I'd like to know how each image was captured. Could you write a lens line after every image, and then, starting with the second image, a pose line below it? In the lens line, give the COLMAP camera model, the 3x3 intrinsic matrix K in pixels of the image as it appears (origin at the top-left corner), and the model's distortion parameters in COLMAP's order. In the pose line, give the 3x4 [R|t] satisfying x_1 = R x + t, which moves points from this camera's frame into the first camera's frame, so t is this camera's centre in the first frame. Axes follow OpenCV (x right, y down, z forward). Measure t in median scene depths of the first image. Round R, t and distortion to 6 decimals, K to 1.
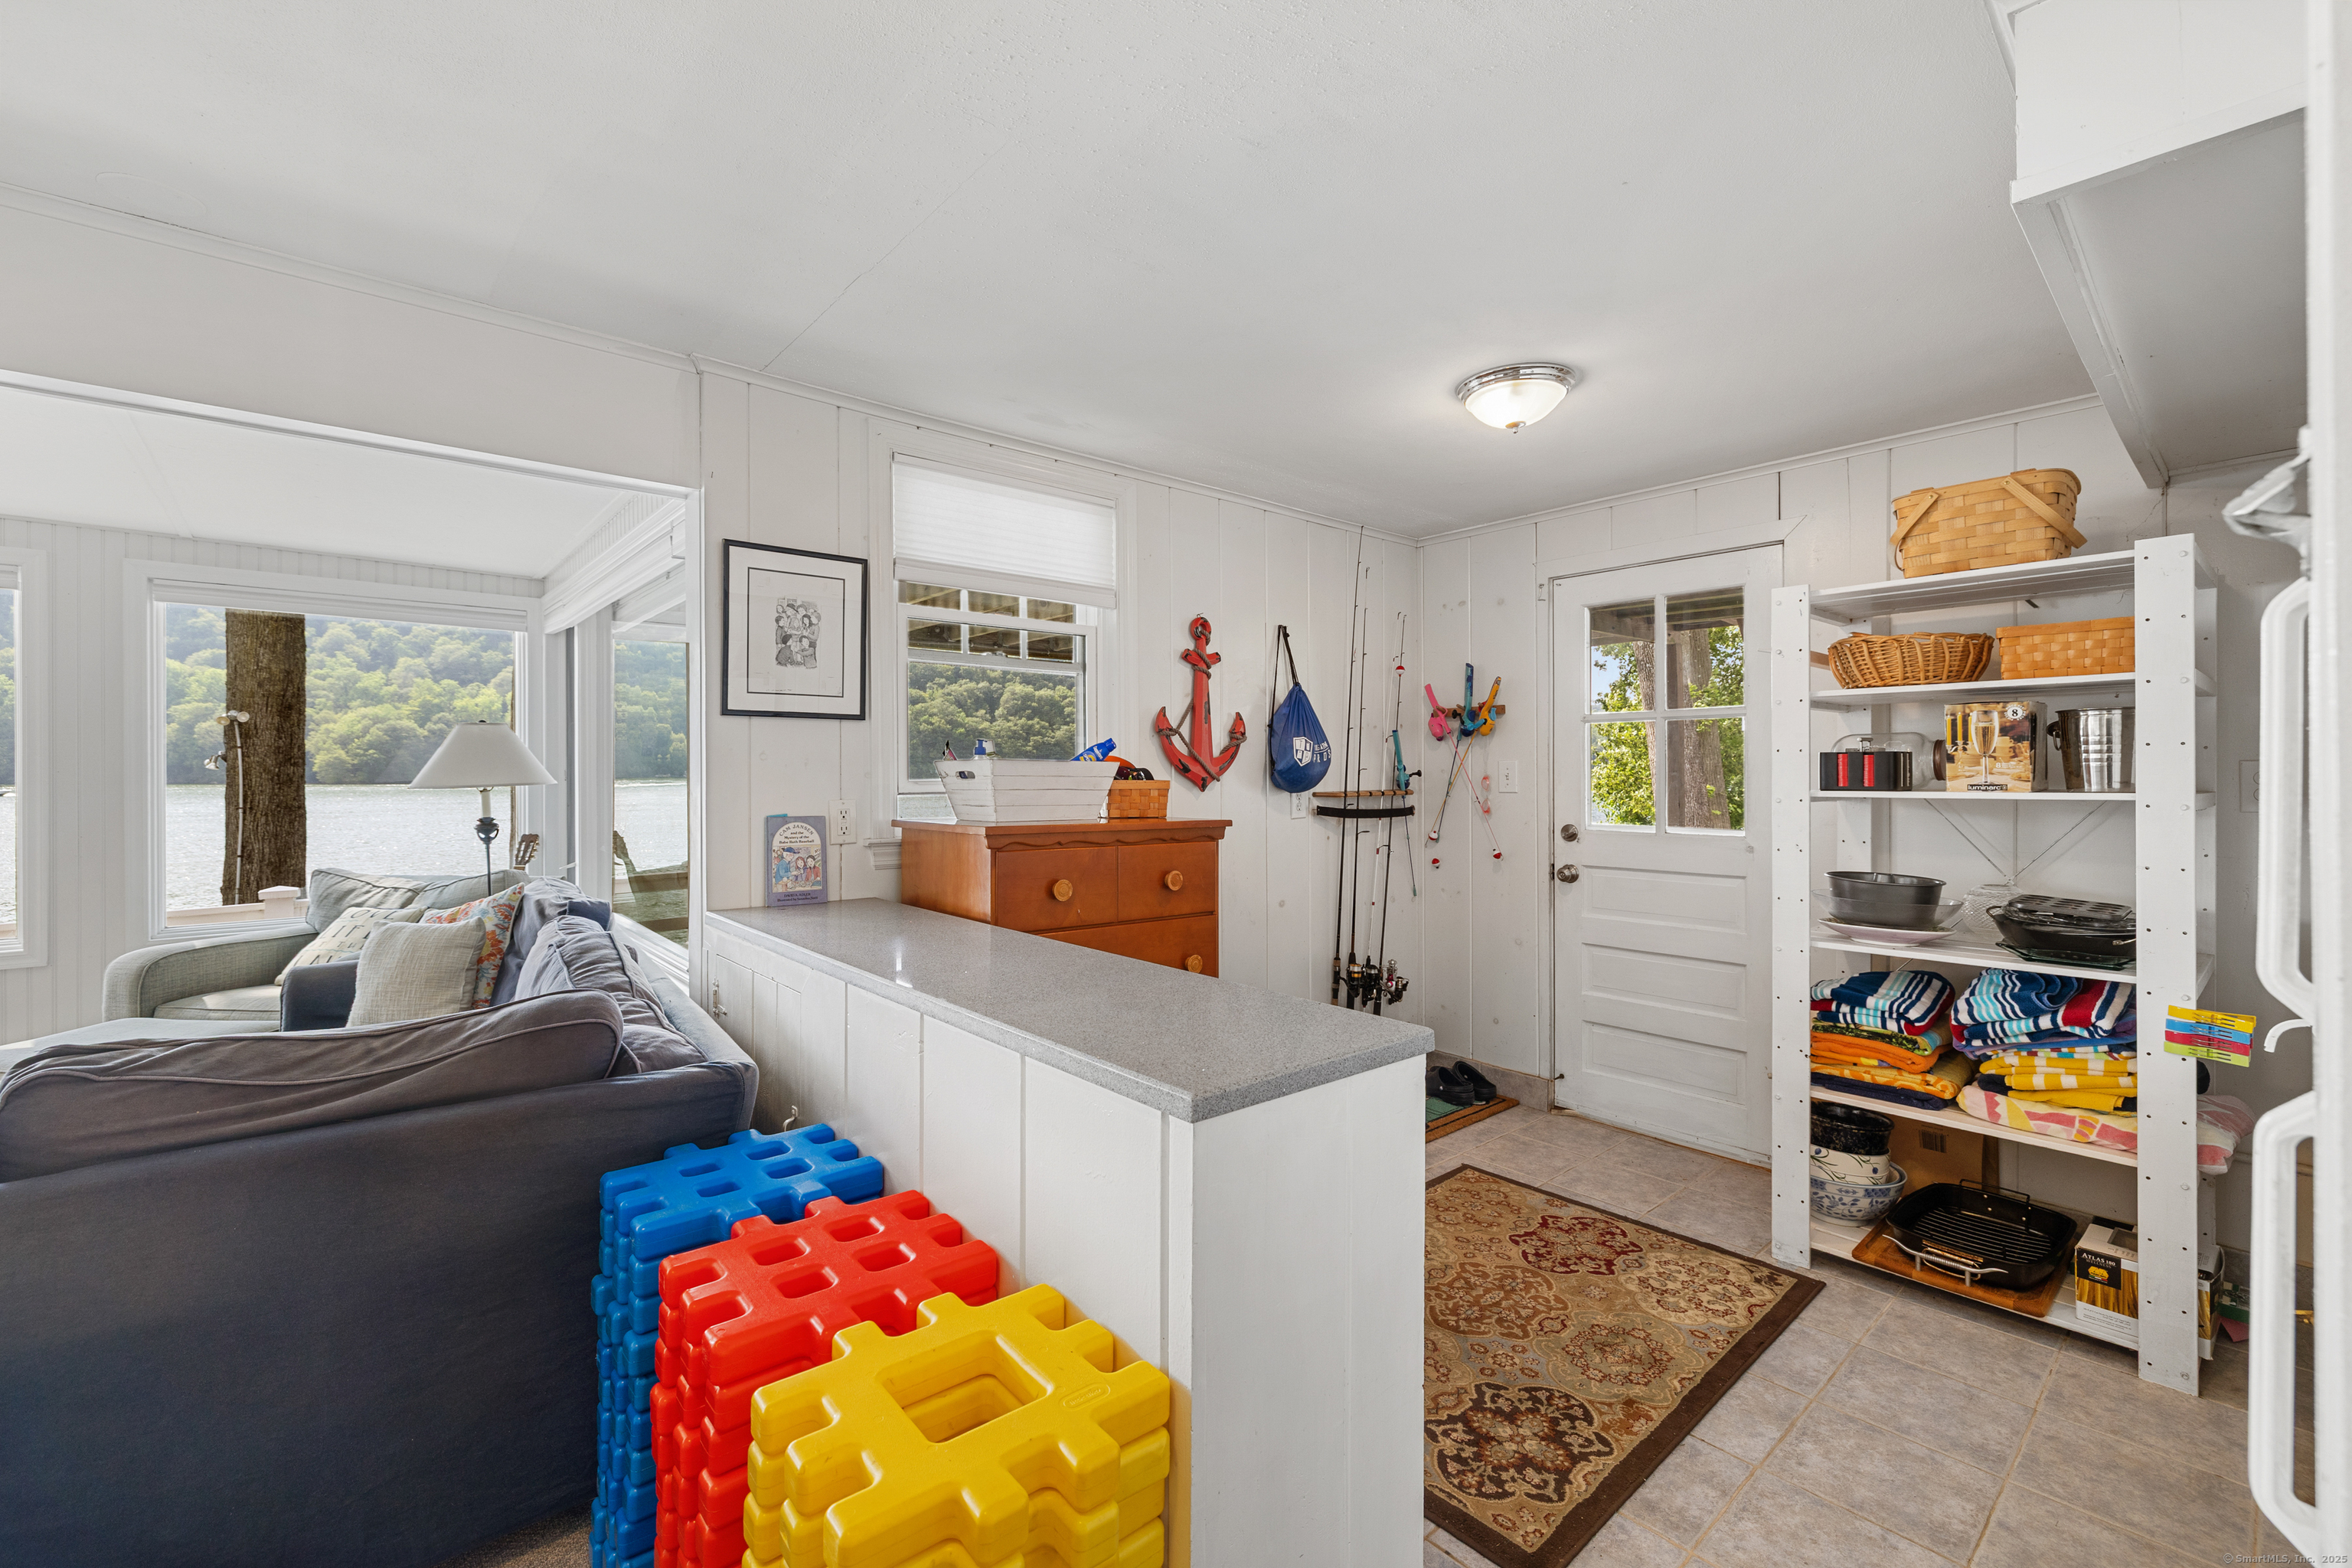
lens RADIAL K [[981.0, 0, 1175.4], [0, 981.0, 772.6], [0, 0, 1]] dist [-0.000364, 0.000056]
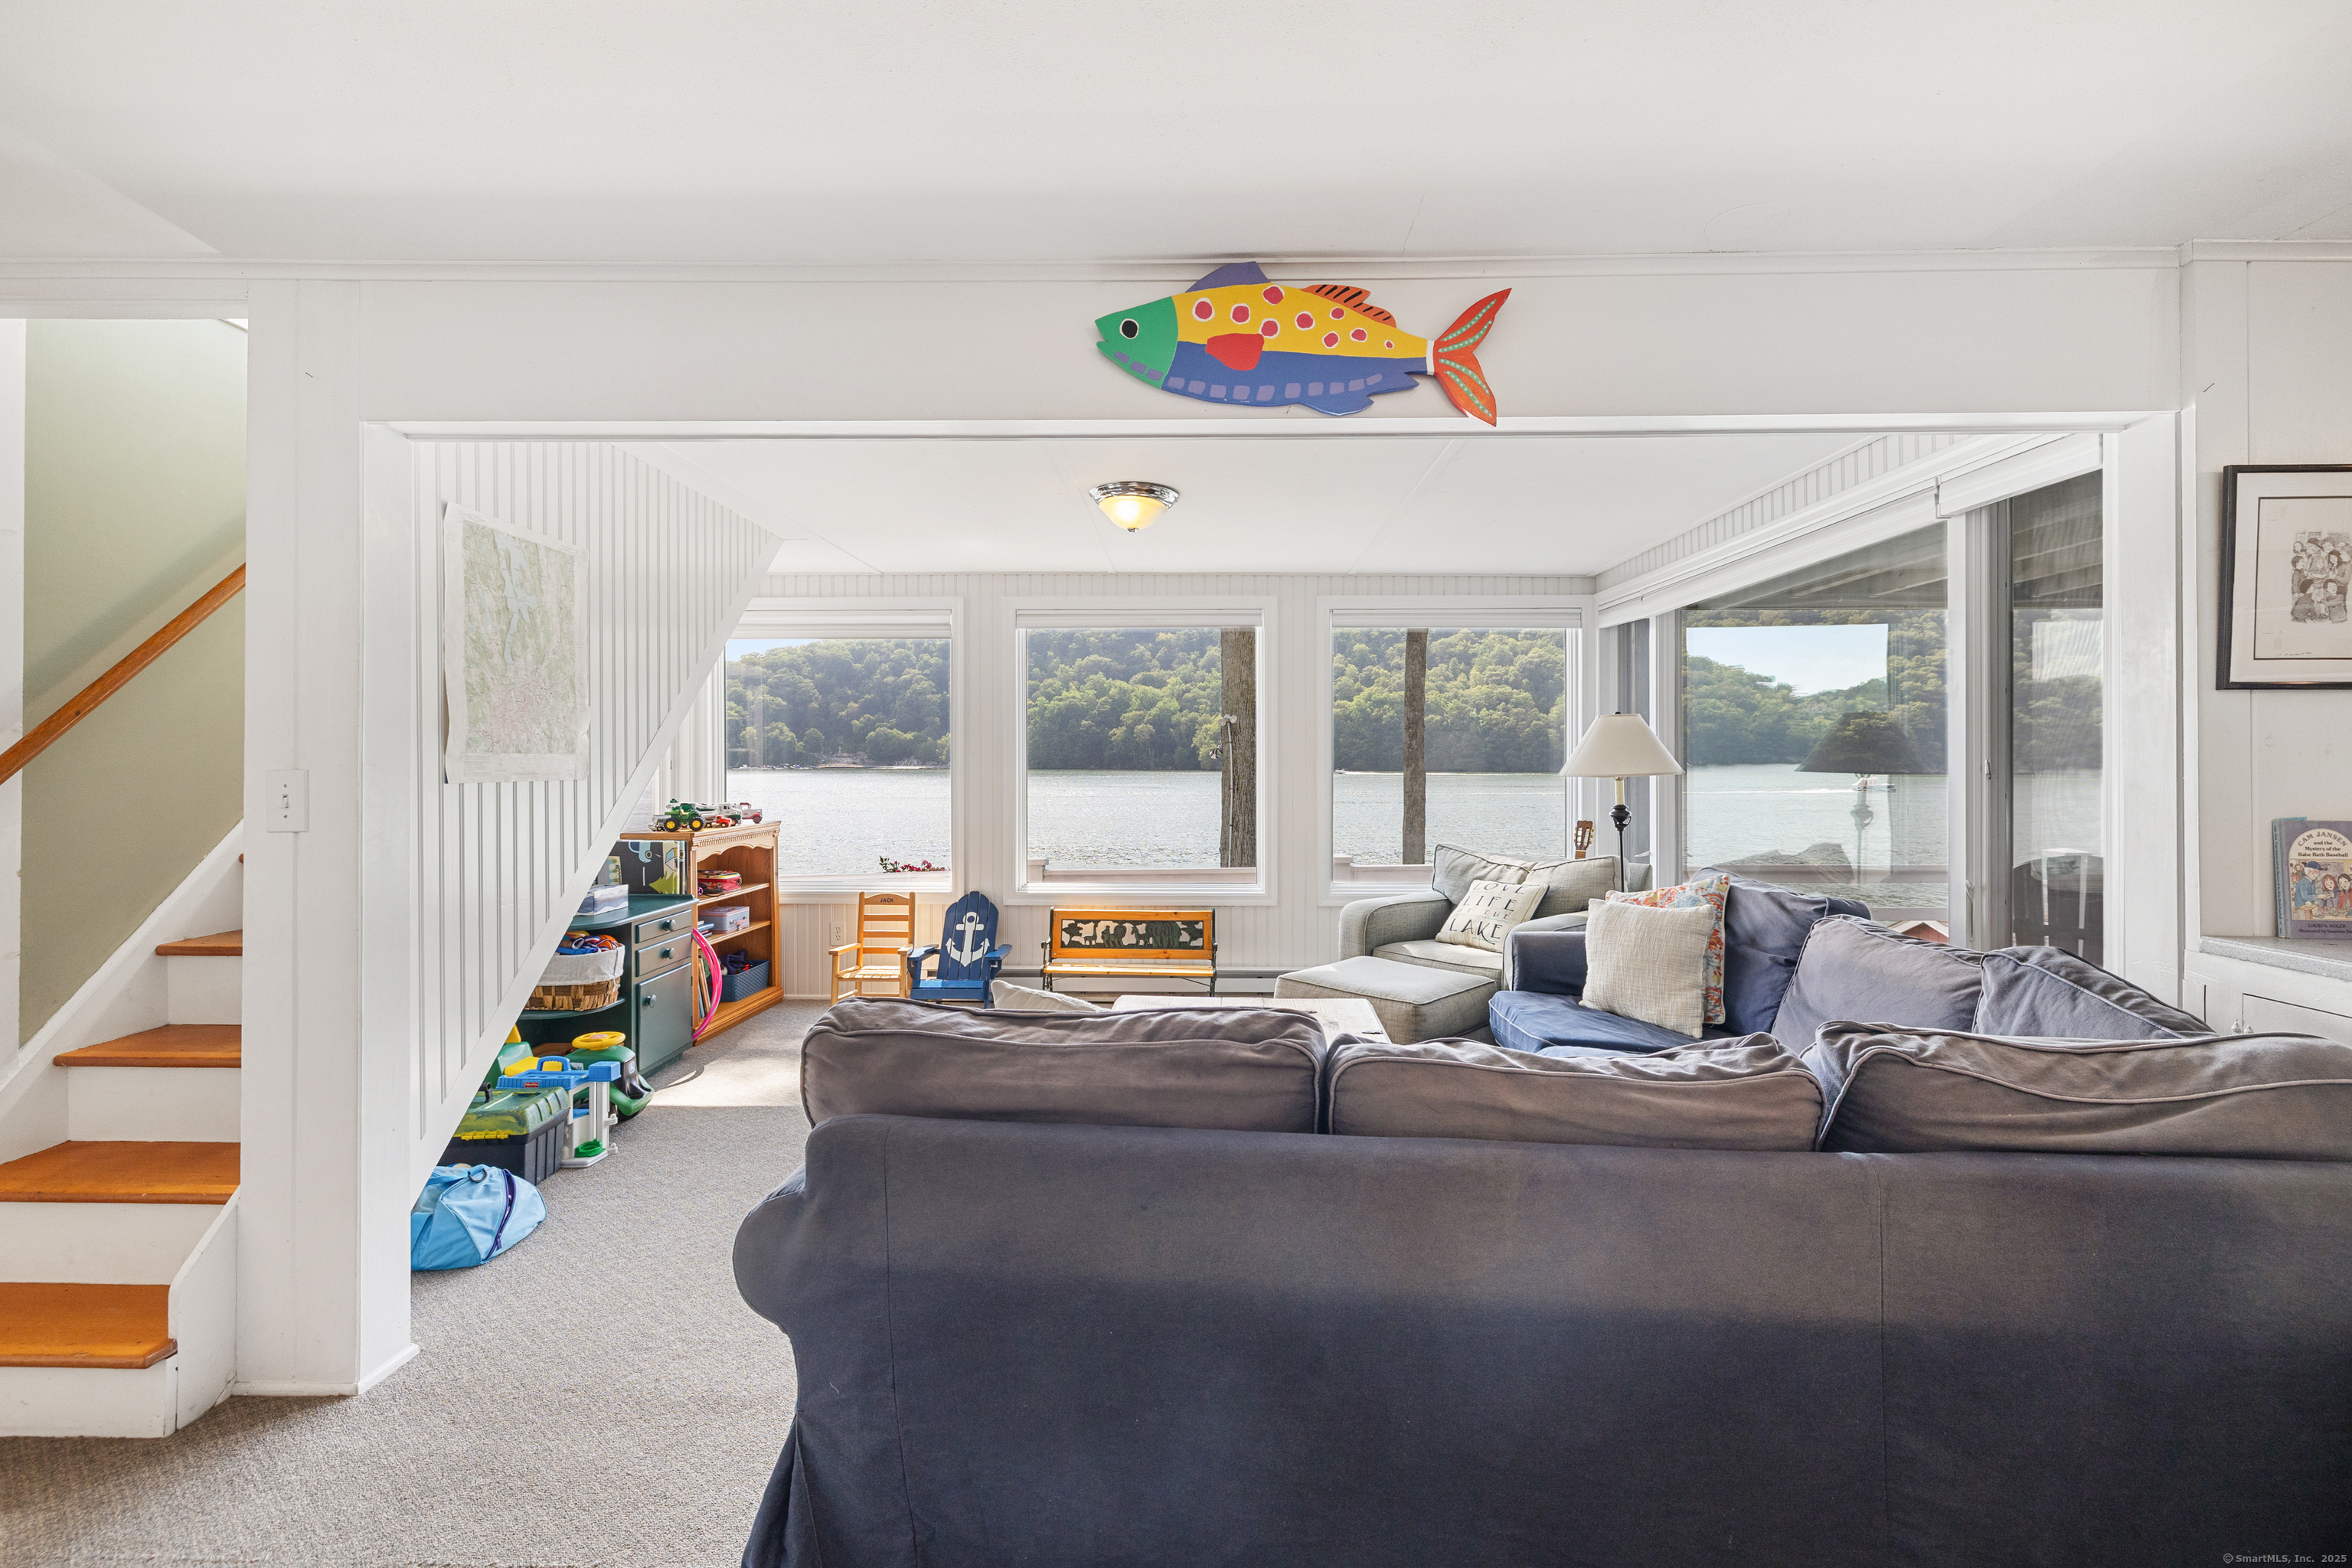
lens RADIAL K [[996.1, 0, 1181.5], [0, 996.1, 754.7], [0, 0, 1]] dist [0.000800, 0.000107]
pose [[0.740801, -0.003133, -0.671717, -0.435534], [-0.002147, 0.999973, -0.007032, 0.001133], [0.671721, 0.006652, 0.740774, -0.126221]]
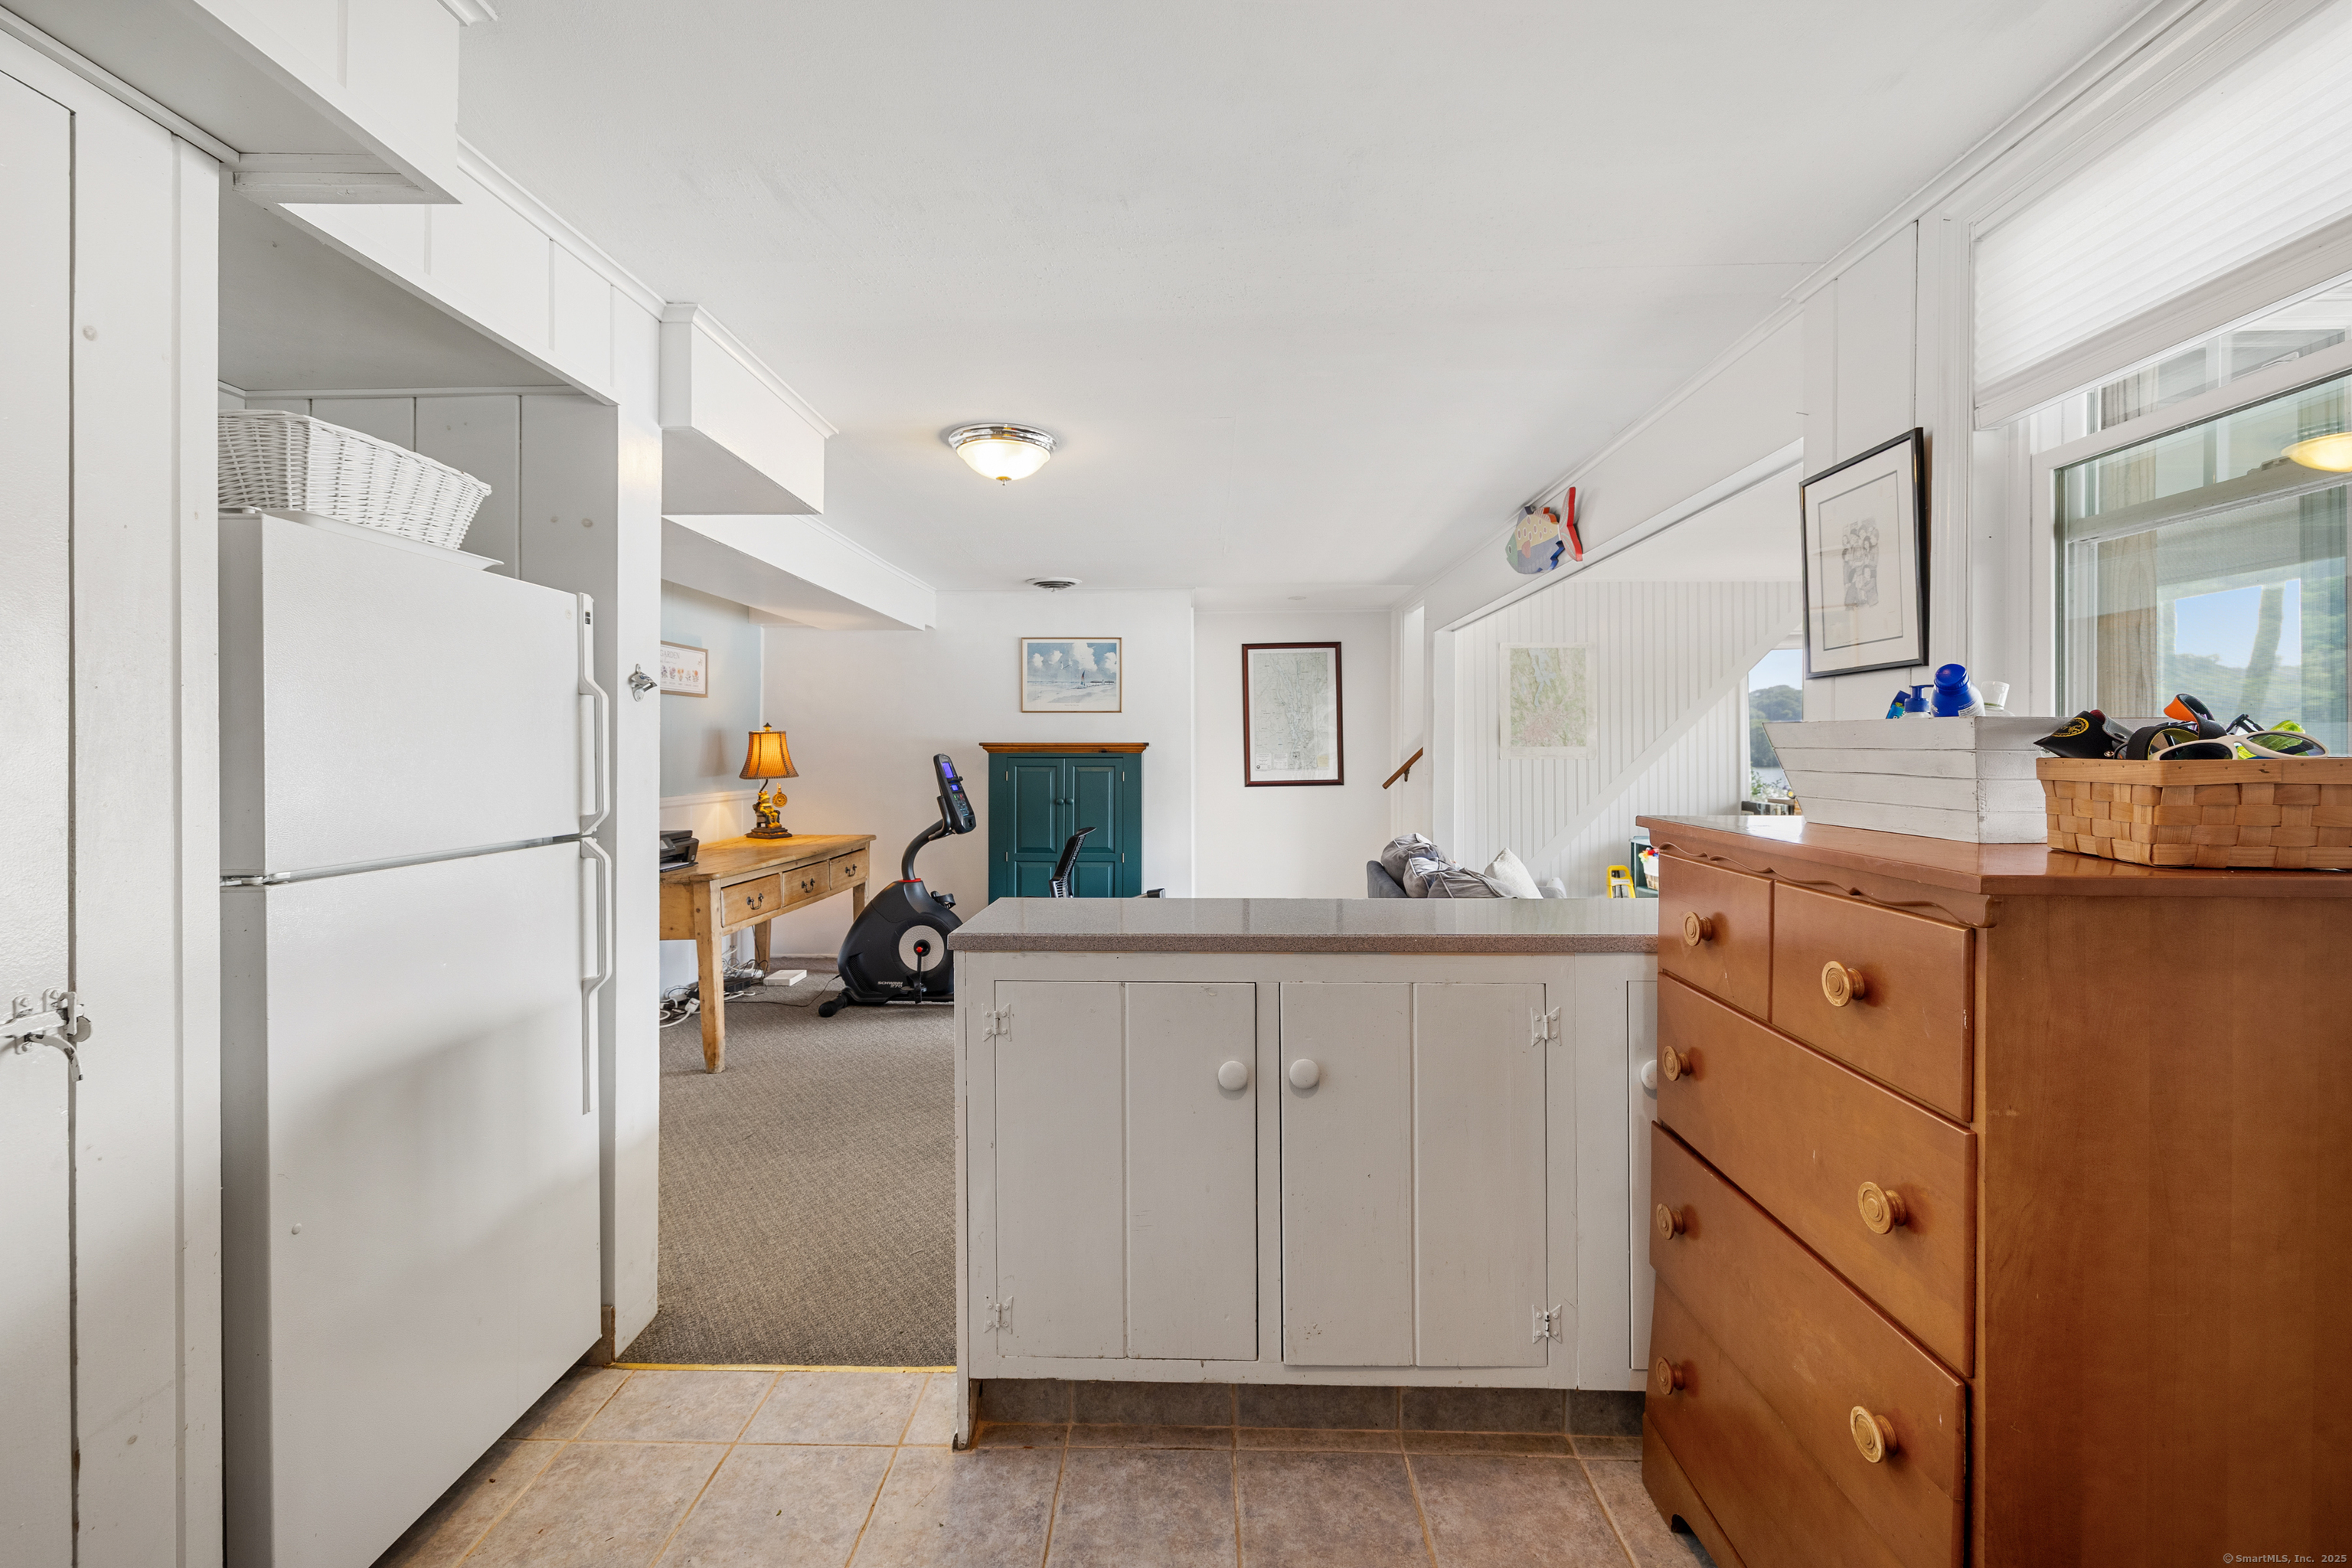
lens RADIAL K [[992.8, 0, 1170.2], [0, 992.8, 756.1], [0, 0, 1]] dist [-0.000781, -0.000074]
pose [[-0.683211, 0.002323, -0.730218, 0.468816], [-0.001660, 0.999987, 0.004735, 0.005593], [0.730220, 0.004447, -0.683198, 0.954742]]
